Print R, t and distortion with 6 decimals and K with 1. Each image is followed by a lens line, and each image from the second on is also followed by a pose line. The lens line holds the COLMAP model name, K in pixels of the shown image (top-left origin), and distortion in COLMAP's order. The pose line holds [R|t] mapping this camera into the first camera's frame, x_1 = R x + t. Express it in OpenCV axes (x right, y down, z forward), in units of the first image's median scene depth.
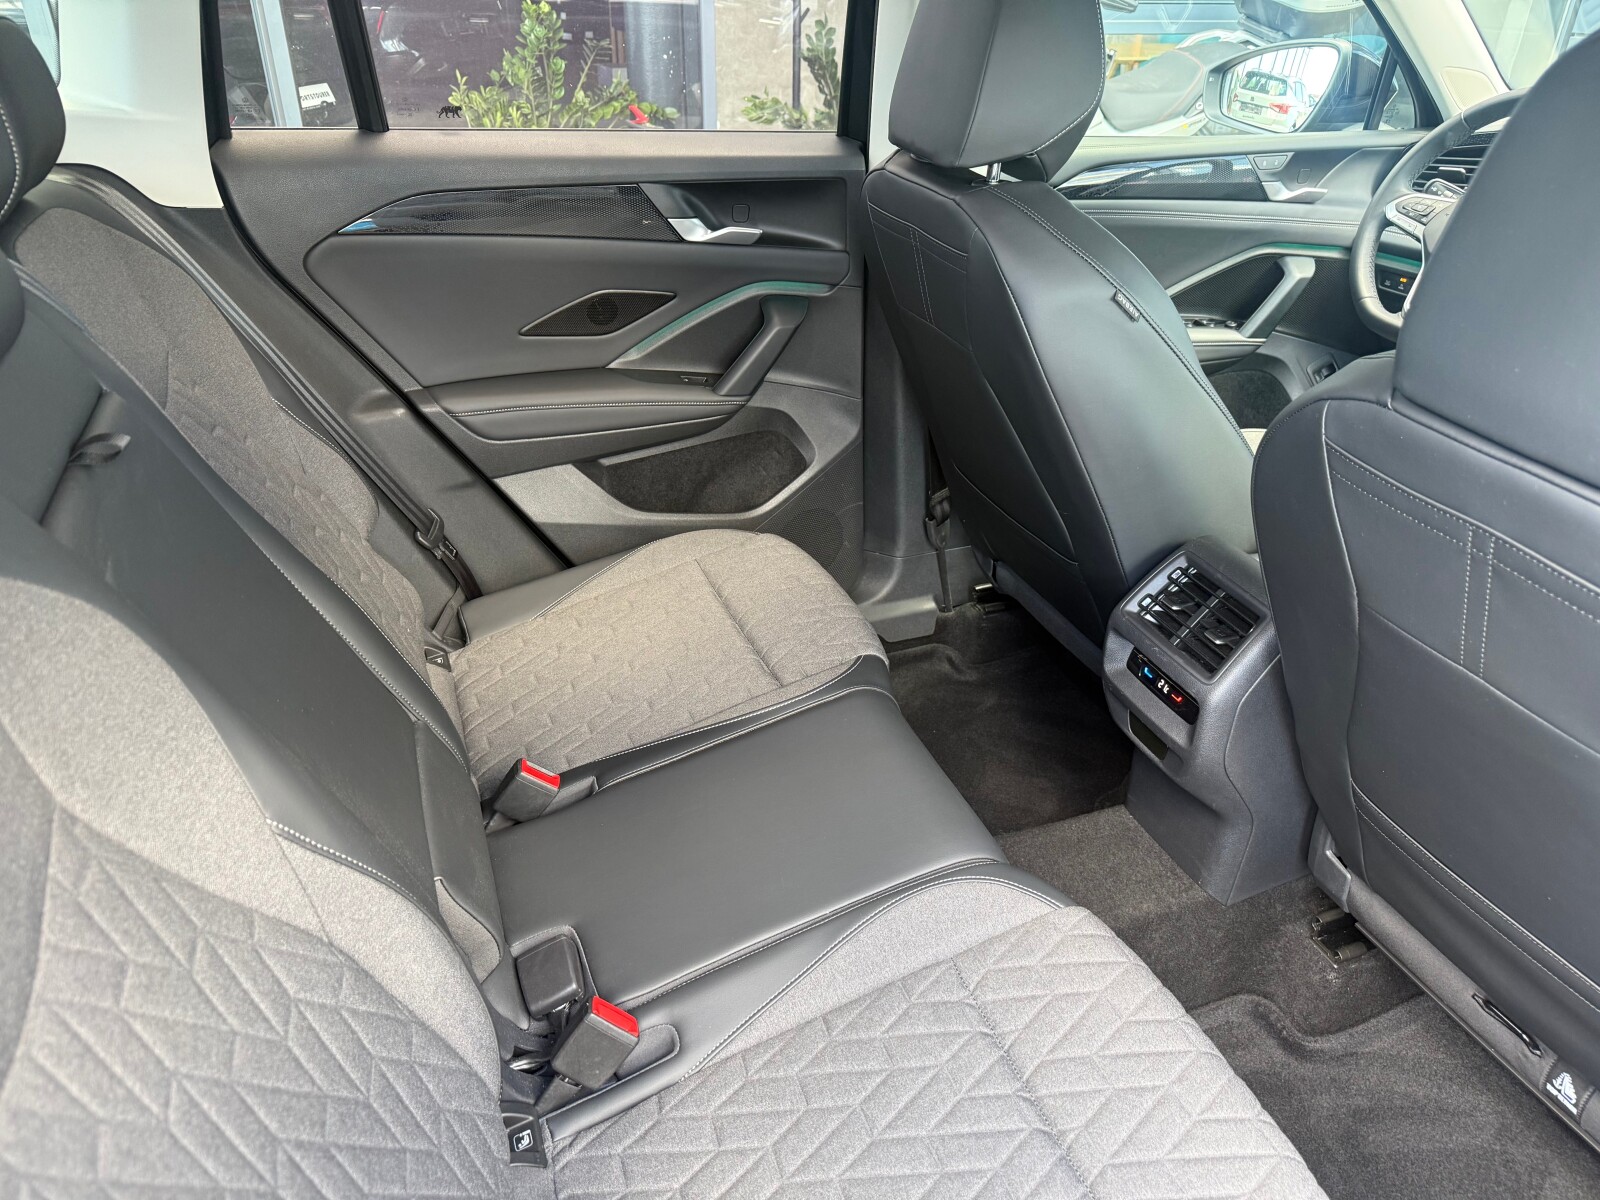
lens RADIAL K [[1137.3, 0, 791.9], [0, 1137.3, 604.4], [0, 0, 1]] dist [0.145646, -0.302064]
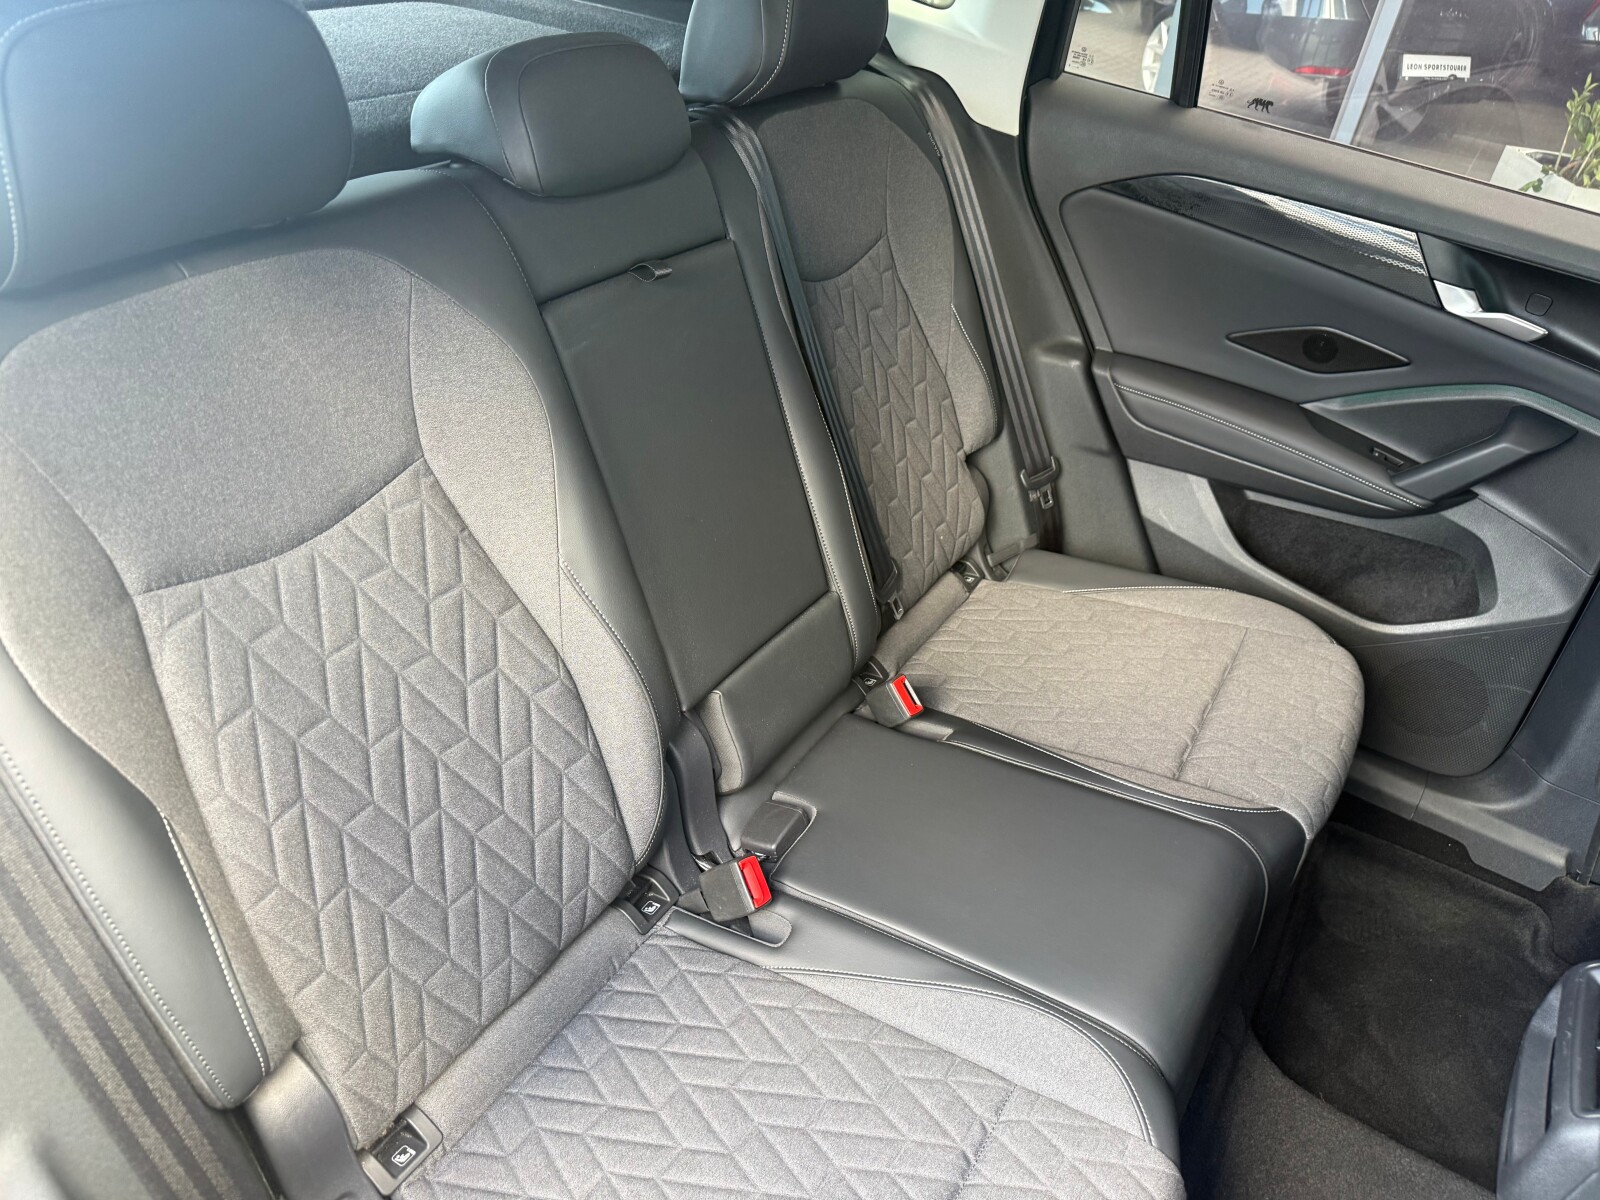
lens RADIAL K [[1147.3, 0, 800.5], [0, 1147.3, 586.3], [0, 0, 1]] dist [0.103401, -0.123333]
pose [[0.596944, 0.498450, -0.628653, 0.276627], [-0.481657, 0.849312, 0.216045, -0.099370], [0.641611, 0.173828, 0.747074, 0.076790]]
